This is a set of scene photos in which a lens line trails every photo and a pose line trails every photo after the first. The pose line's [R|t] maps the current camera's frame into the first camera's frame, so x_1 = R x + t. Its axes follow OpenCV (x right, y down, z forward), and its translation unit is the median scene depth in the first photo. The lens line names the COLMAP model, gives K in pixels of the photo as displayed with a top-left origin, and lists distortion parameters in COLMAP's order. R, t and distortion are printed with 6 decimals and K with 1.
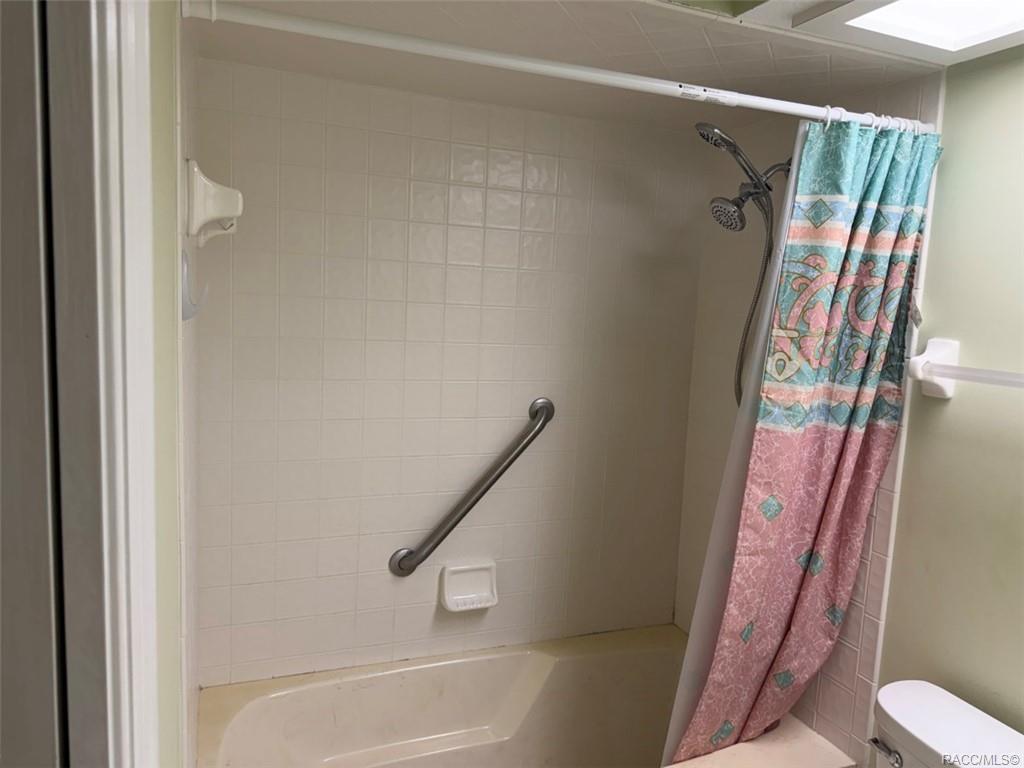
lens RADIAL K [[722.5, 0, 512.0], [0, 722.5, 384.0], [0, 0, 1]] dist [0.029198, -0.047331]
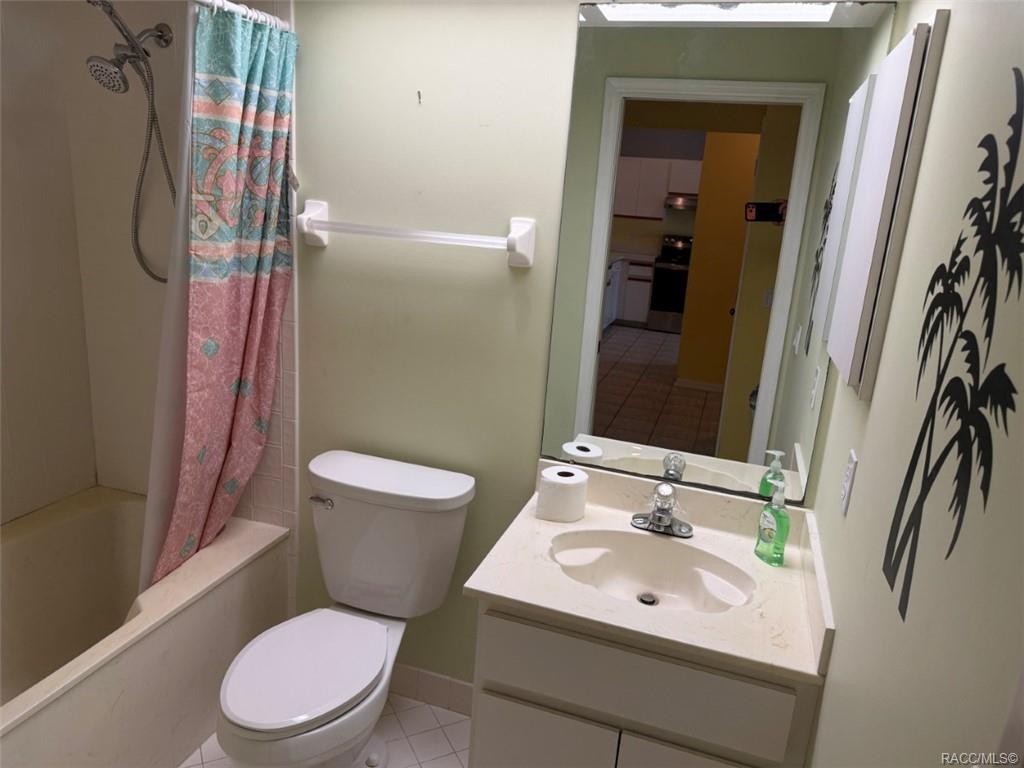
lens RADIAL K [[717.1, 0, 508.4], [0, 717.1, 378.0], [0, 0, 1]] dist [0.021569, -0.044431]
pose [[0.638560, -0.199388, 0.743293, -0.217339], [0.053700, 0.975043, 0.215422, -0.009691], [-0.767696, -0.097645, 0.633331, -0.128198]]
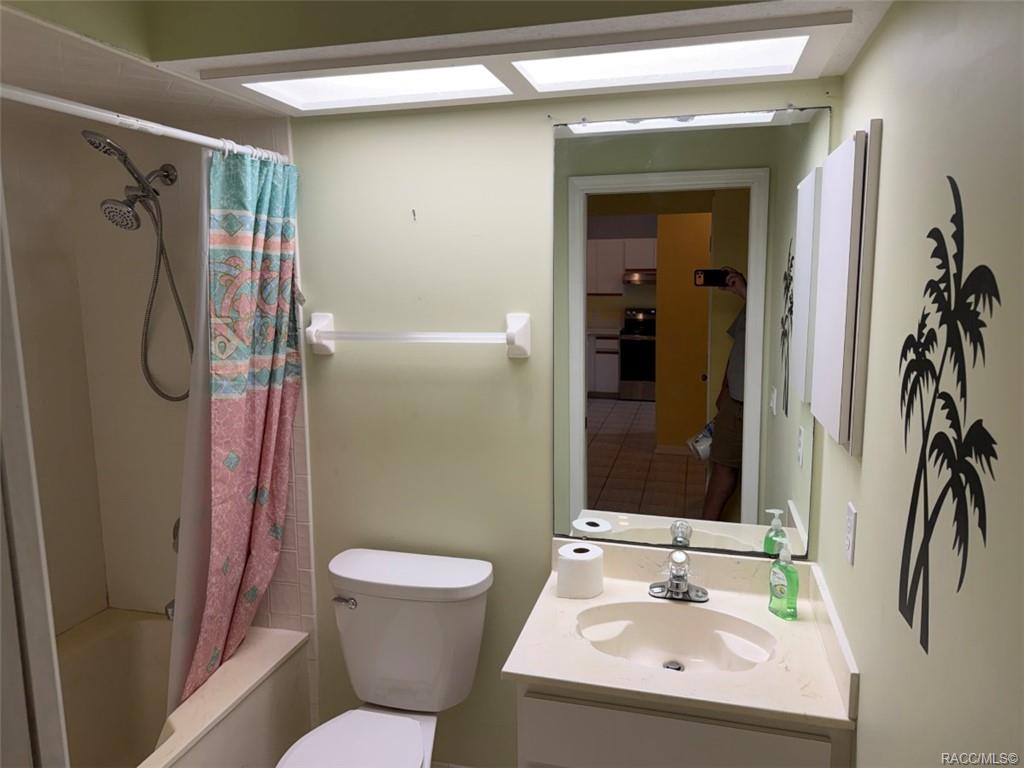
lens RADIAL K [[711.2, 0, 508.9], [0, 711.2, 373.5], [0, 0, 1]] dist [0.038088, -0.097190]
pose [[0.591767, -0.163118, 0.789433, -0.302541], [0.133967, 0.985595, 0.103228, -0.039554], [-0.794899, 0.044671, 0.605095, -0.123974]]
